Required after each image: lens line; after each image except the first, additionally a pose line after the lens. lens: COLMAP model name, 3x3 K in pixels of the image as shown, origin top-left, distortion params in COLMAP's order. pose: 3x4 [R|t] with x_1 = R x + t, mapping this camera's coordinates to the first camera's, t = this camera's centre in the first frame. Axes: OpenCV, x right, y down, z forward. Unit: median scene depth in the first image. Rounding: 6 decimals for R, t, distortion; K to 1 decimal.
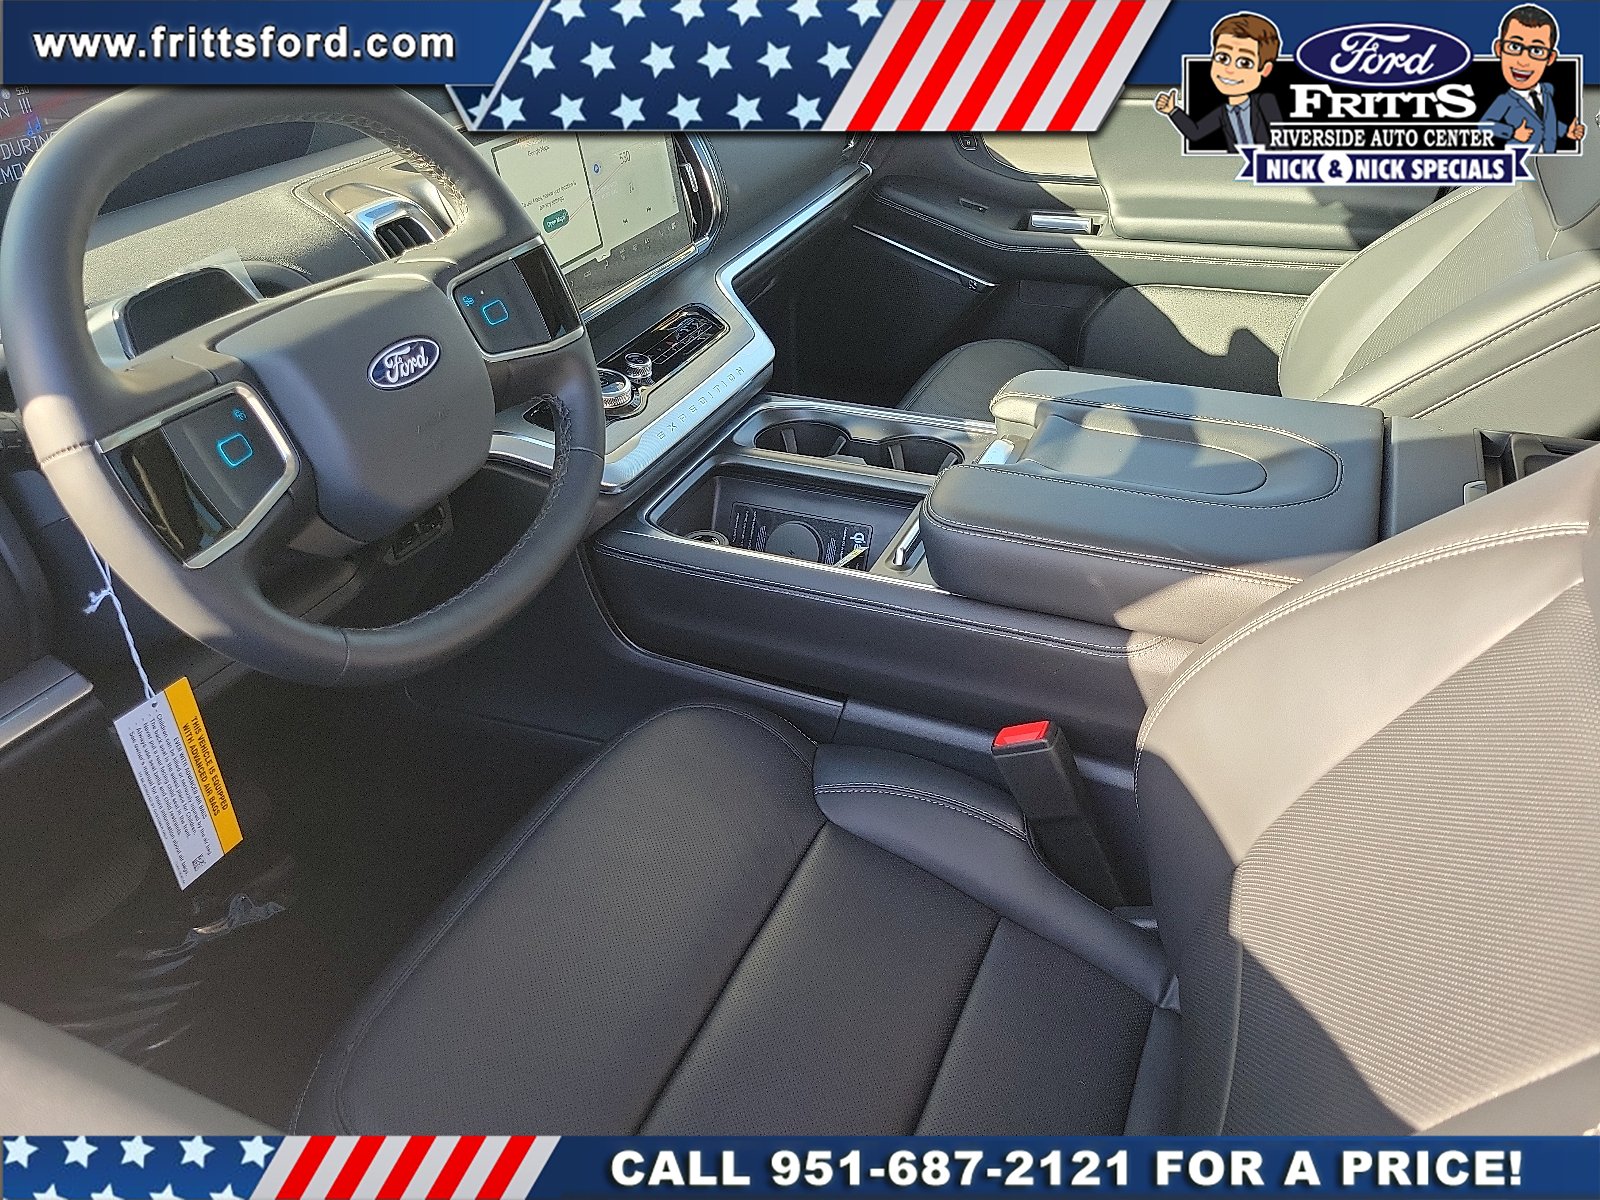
lens RADIAL K [[1207.2, 0, 781.6], [0, 1207.2, 599.4], [0, 0, 1]] dist [0.005087, 0.001026]
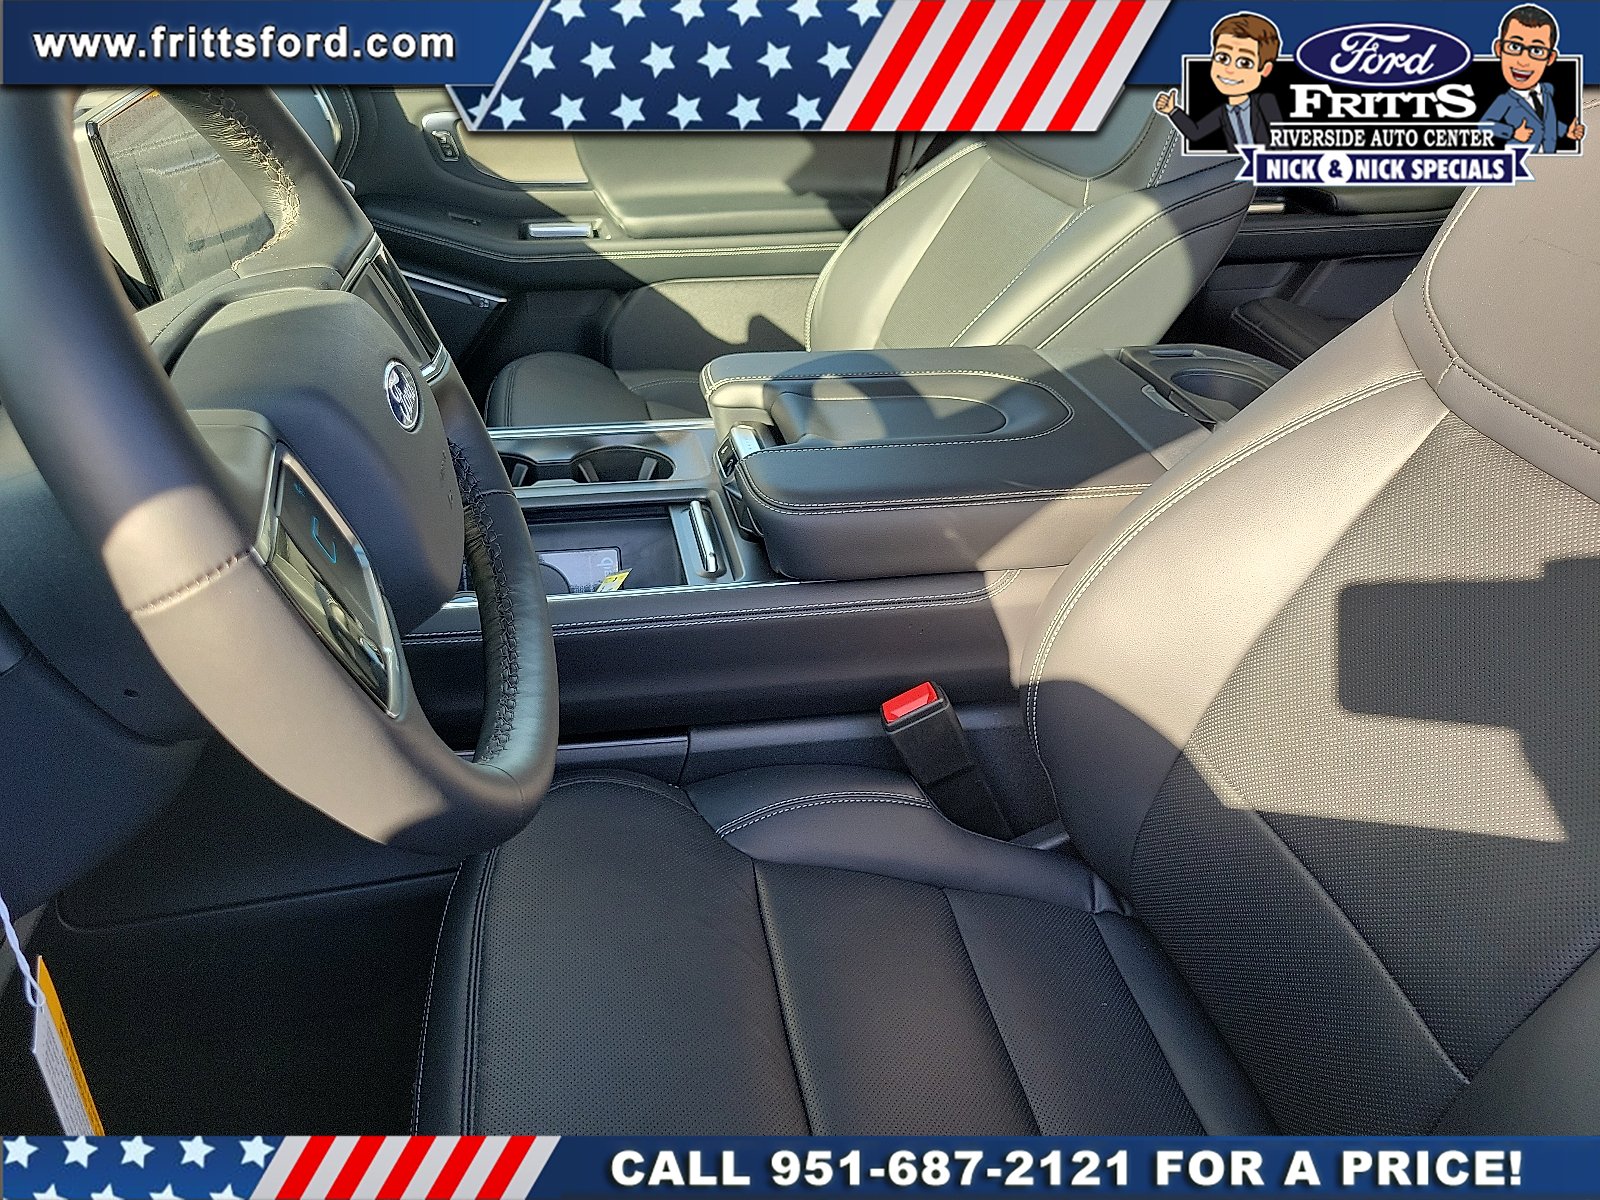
lens RADIAL K [[1207.2, 0, 781.6], [0, 1207.2, 599.4], [0, 0, 1]] dist [0.005087, 0.001026]
pose [[0.827537, -0.232497, 0.511007, -0.196558], [0.246451, 0.968269, 0.041433, -0.019744], [-0.504425, 0.091651, 0.858578, 0.102812]]
